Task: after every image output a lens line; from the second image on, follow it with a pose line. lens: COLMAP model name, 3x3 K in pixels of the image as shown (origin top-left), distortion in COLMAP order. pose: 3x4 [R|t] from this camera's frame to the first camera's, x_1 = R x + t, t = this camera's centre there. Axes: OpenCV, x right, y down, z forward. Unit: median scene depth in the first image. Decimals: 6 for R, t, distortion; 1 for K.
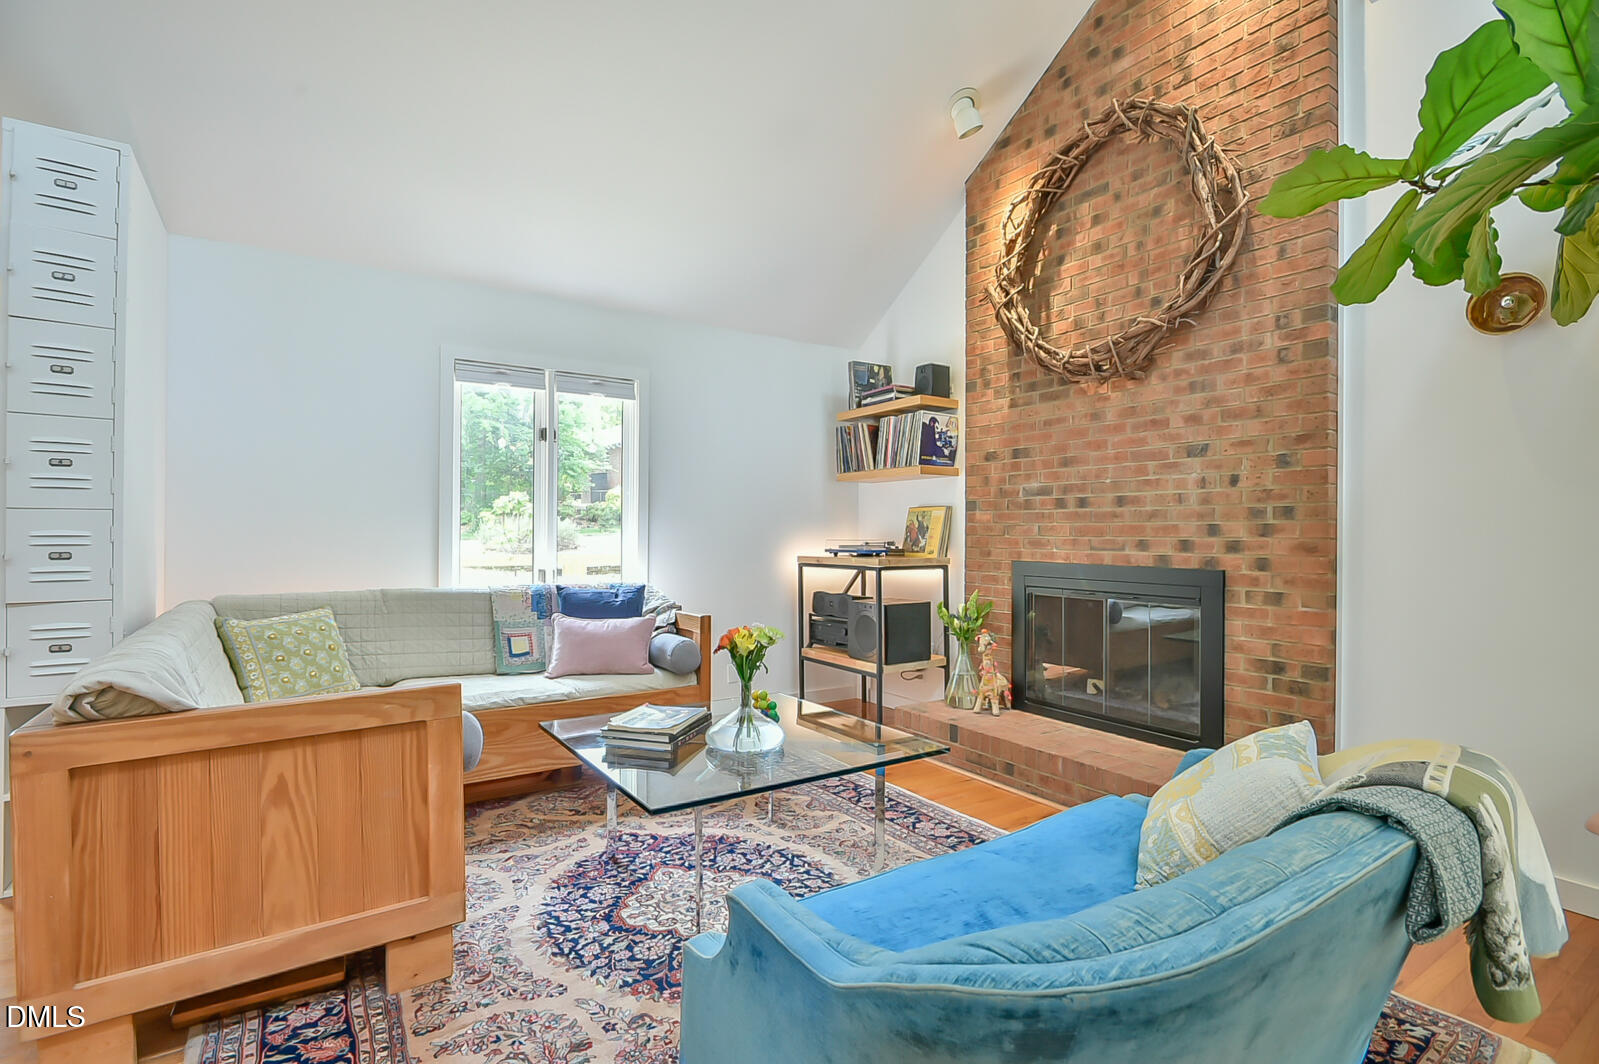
lens RADIAL K [[755.6, 0, 799.5], [0, 755.6, 532.0], [0, 0, 1]] dist [-0.012616, 0.001242]
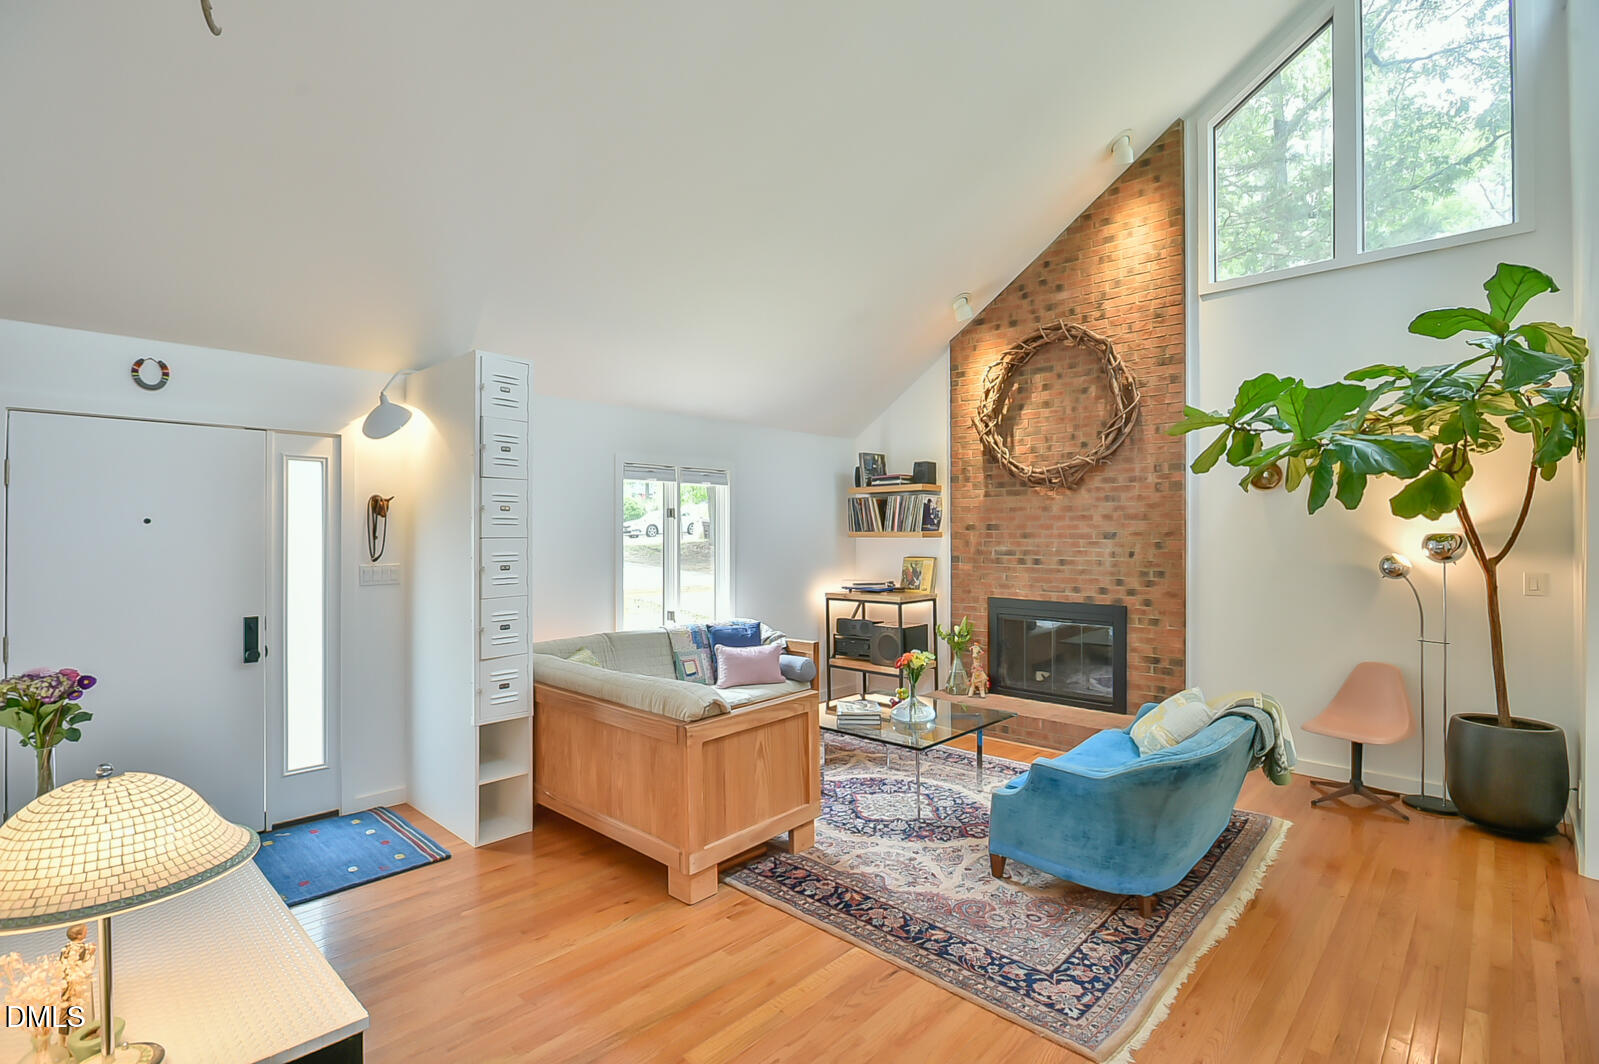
lens RADIAL K [[755.6, 0, 799.5], [0, 755.6, 532.0], [0, 0, 1]] dist [-0.012616, 0.001242]
pose [[0.972853, -0.006675, 0.231327, -0.494061], [0.006543, 0.999978, 0.001338, -0.109370], [-0.231331, 0.000212, 0.972875, -0.450826]]
